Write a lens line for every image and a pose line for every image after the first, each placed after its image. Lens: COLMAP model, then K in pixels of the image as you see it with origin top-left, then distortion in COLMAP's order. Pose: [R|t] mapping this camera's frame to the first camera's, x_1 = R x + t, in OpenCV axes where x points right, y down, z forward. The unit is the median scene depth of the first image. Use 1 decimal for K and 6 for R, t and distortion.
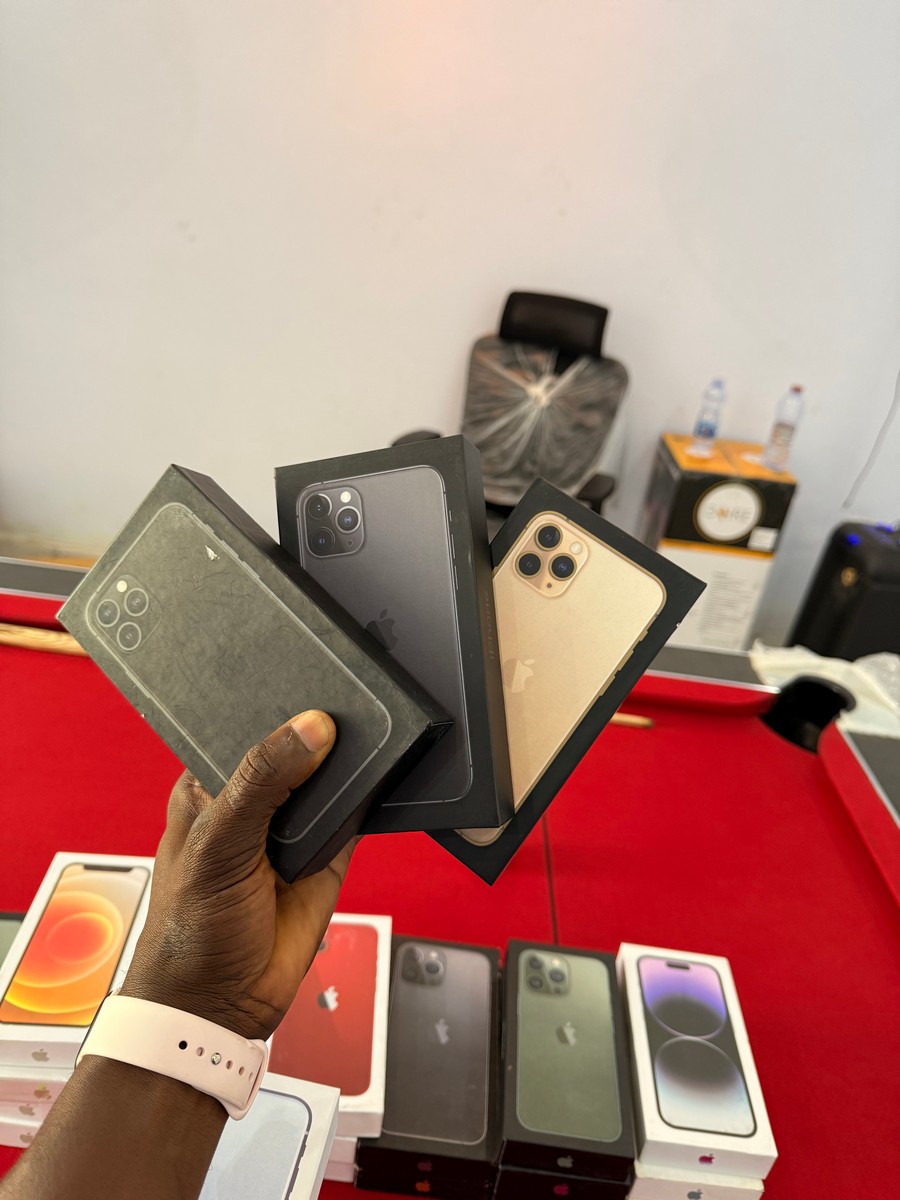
lens RADIAL K [[839.7, 0, 460.8], [0, 839.7, 618.0], [0, 0, 1]] dist [-0.007410, -0.028672]
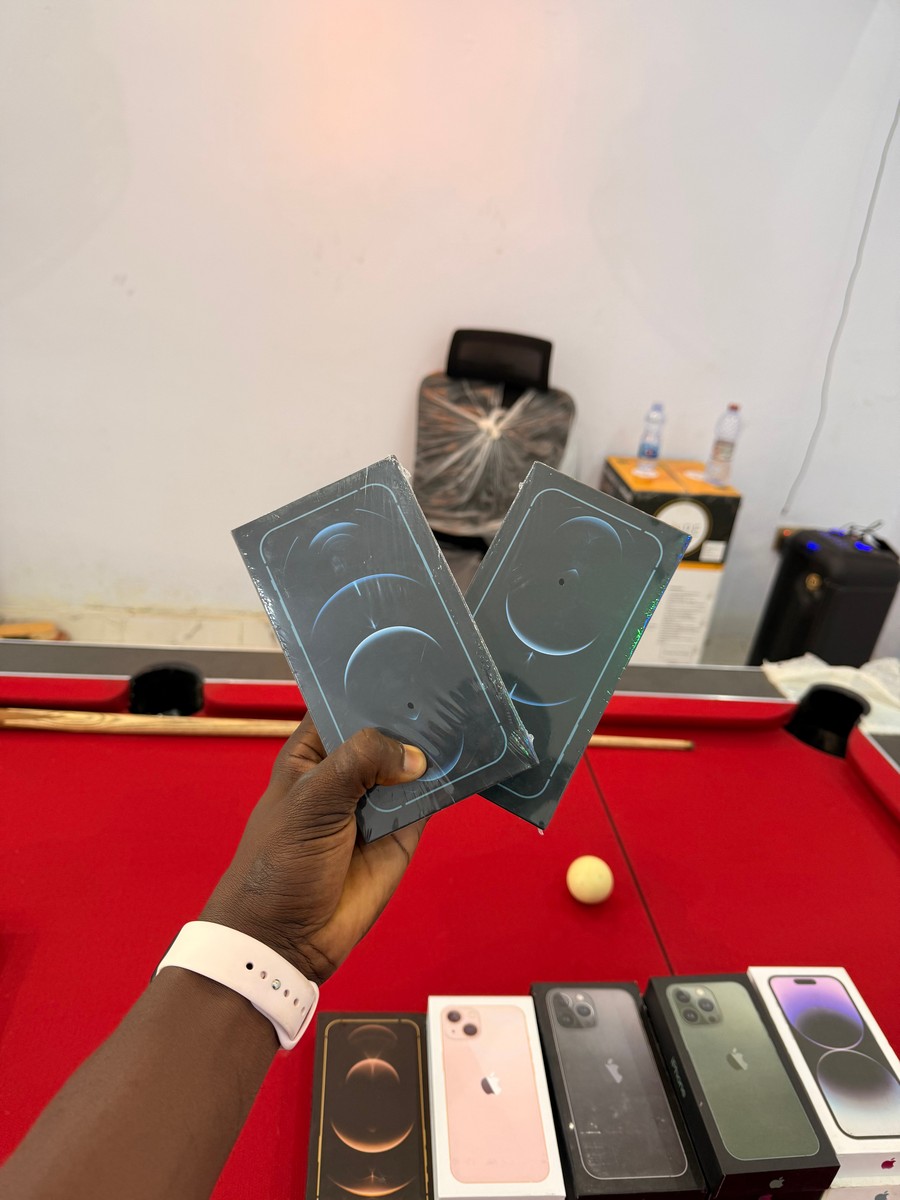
lens RADIAL K [[839.7, 0, 471.7], [0, 839.7, 602.1], [0, 0, 1]] dist [-0.007410, -0.028672]
pose [[0.991422, -0.079950, 0.103399, -0.124474], [0.084889, 0.995406, -0.044277, -0.025445], [-0.099384, 0.052674, 0.993654, -0.012101]]
